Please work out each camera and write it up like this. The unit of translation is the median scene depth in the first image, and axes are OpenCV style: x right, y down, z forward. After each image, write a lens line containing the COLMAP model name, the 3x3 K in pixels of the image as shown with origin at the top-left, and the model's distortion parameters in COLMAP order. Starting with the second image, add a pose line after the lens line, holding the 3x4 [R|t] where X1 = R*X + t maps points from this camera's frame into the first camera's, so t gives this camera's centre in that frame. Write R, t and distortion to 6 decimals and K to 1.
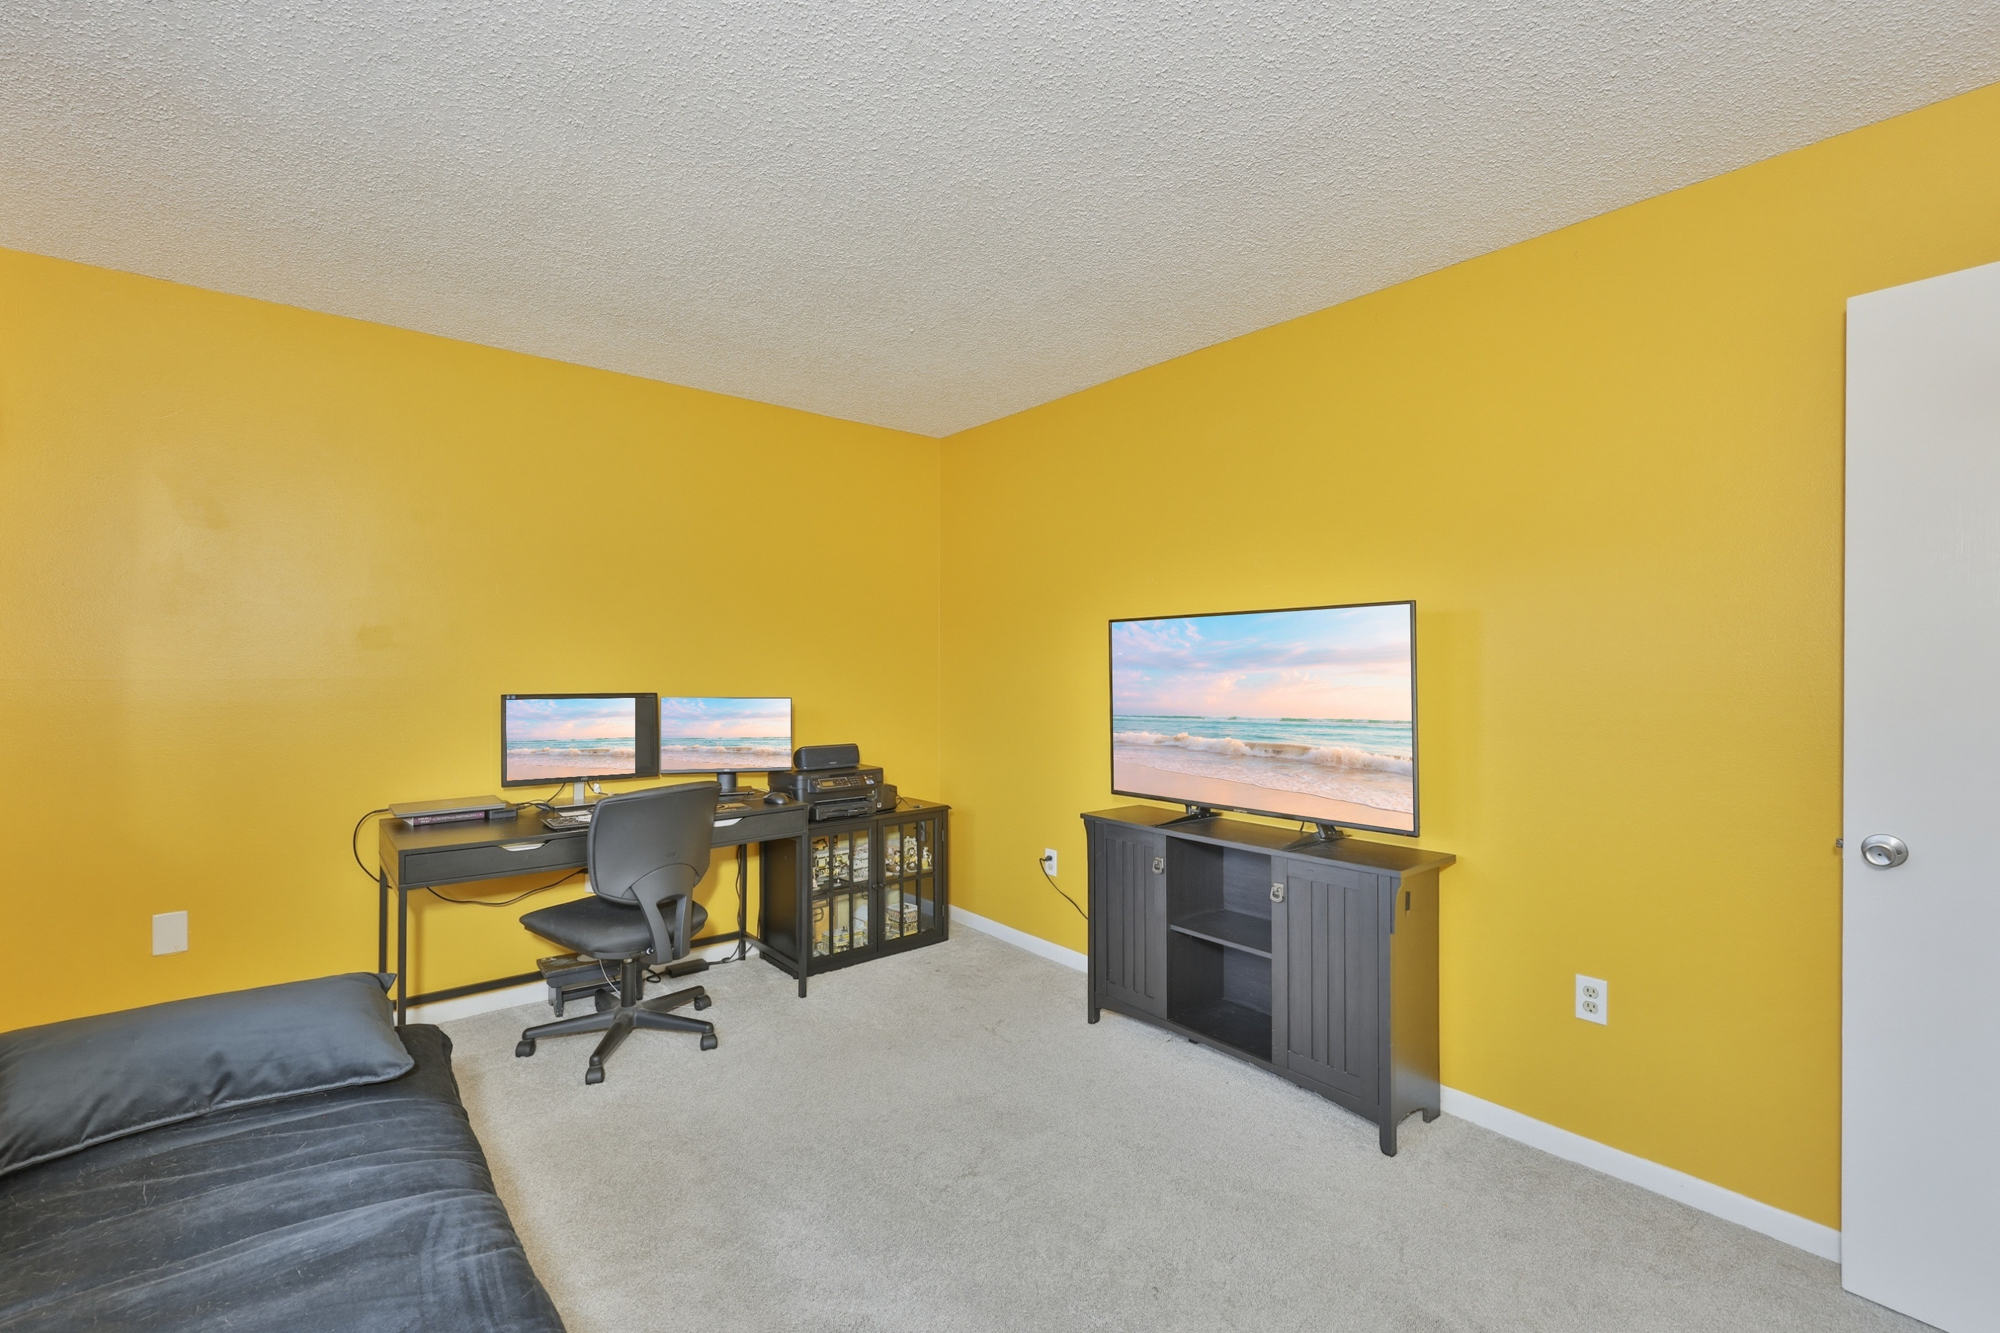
lens RADIAL K [[856.7, 0, 1003.3], [0, 856.7, 666.7], [0, 0, 1]] dist [-0.003557, -0.000736]
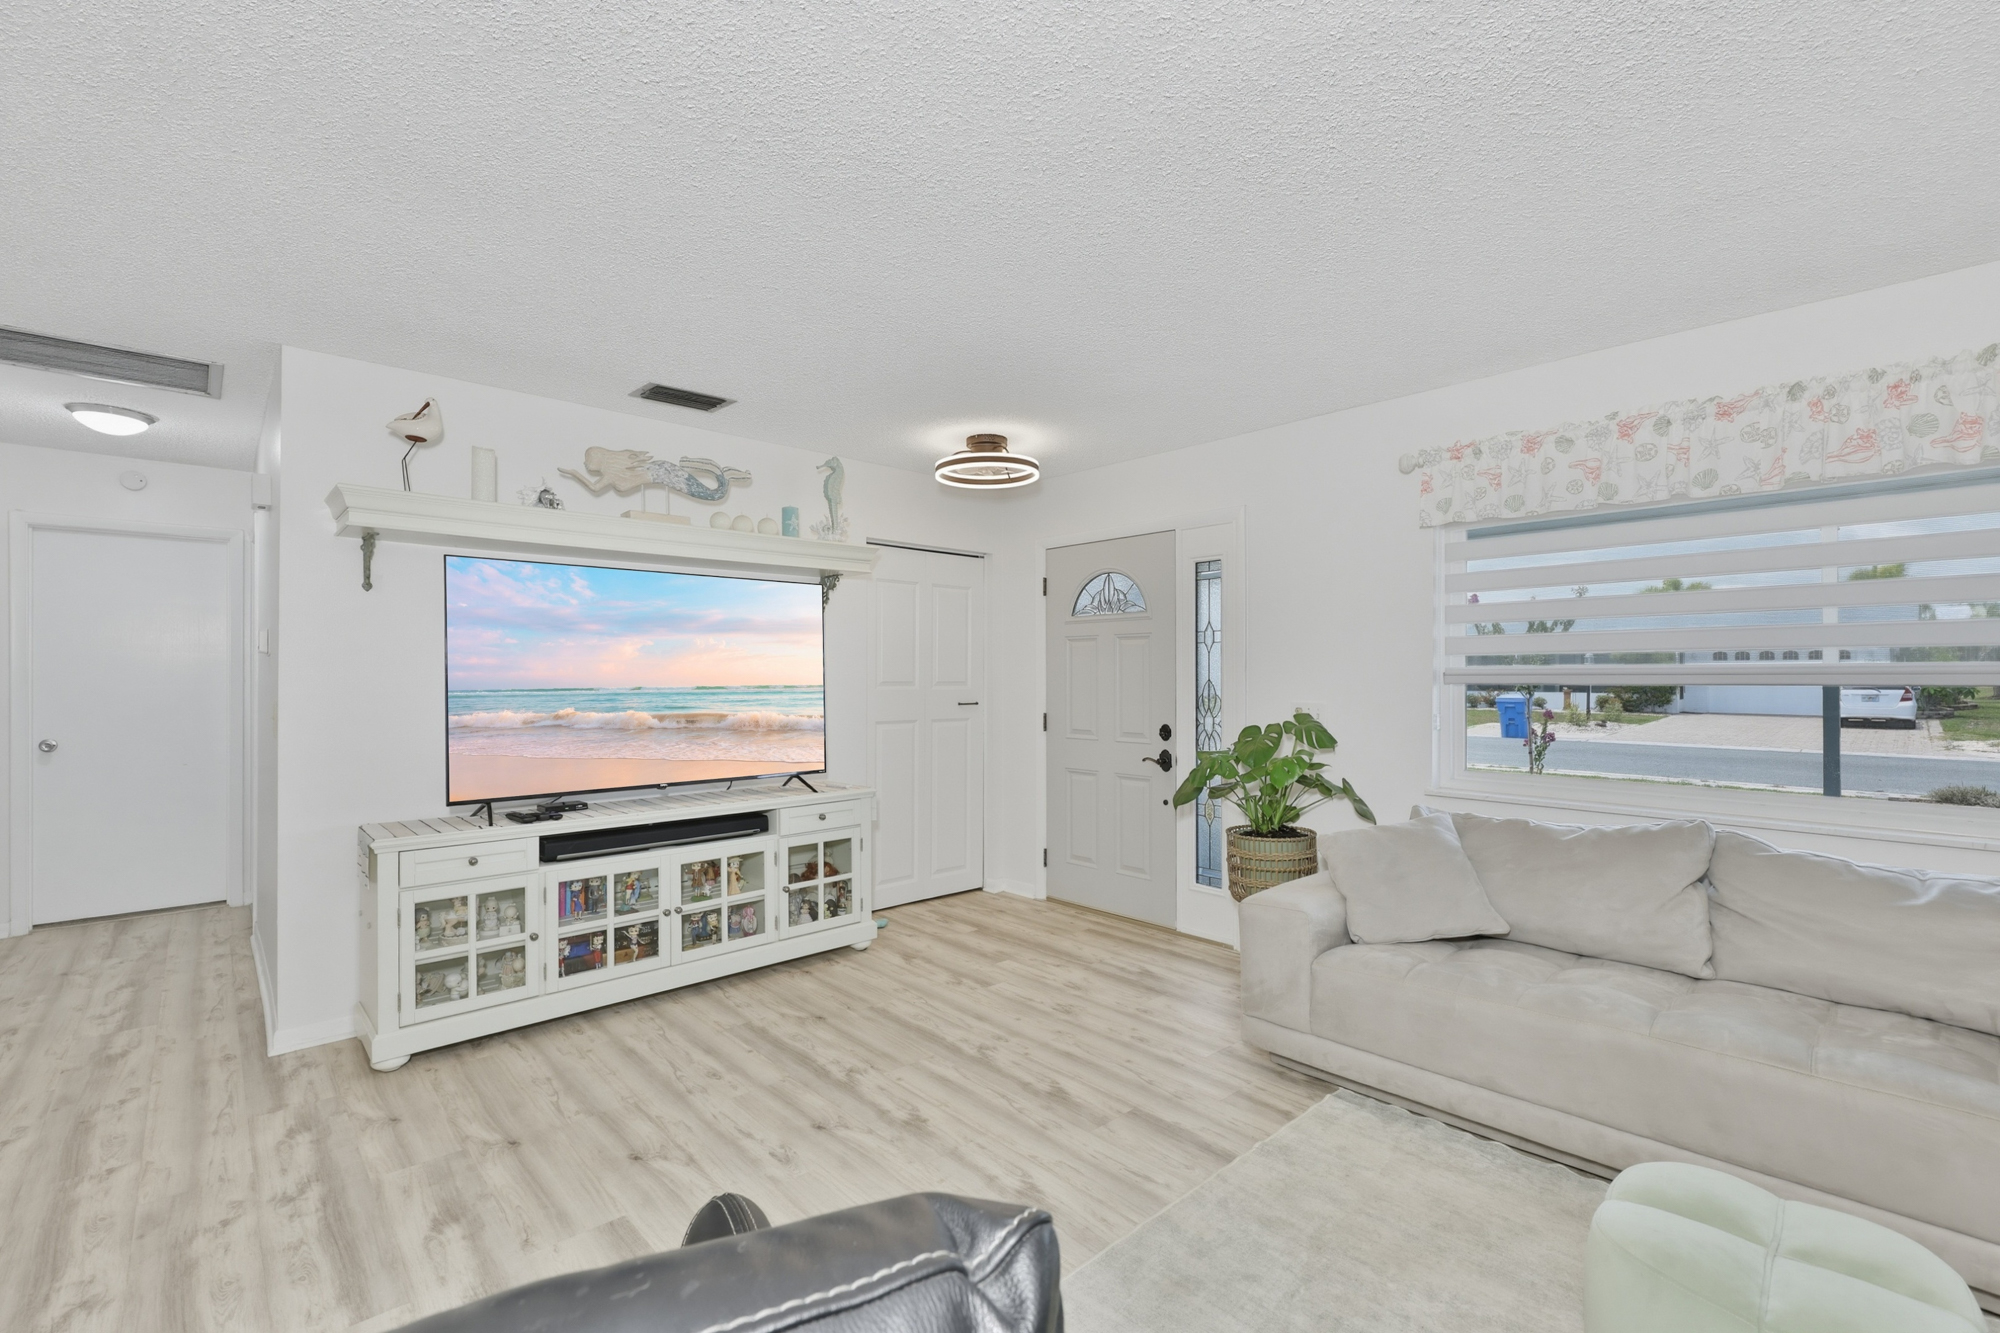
lens RADIAL K [[856.7, 0, 1004.7], [0, 856.7, 683.9], [0, 0, 1]] dist [-0.003557, -0.000736]
pose [[0.179443, 0.000981, 0.983768, -0.541595], [-0.012041, 0.999927, 0.001199, 0.049505], [-0.983695, -0.012061, 0.179442, 0.462746]]
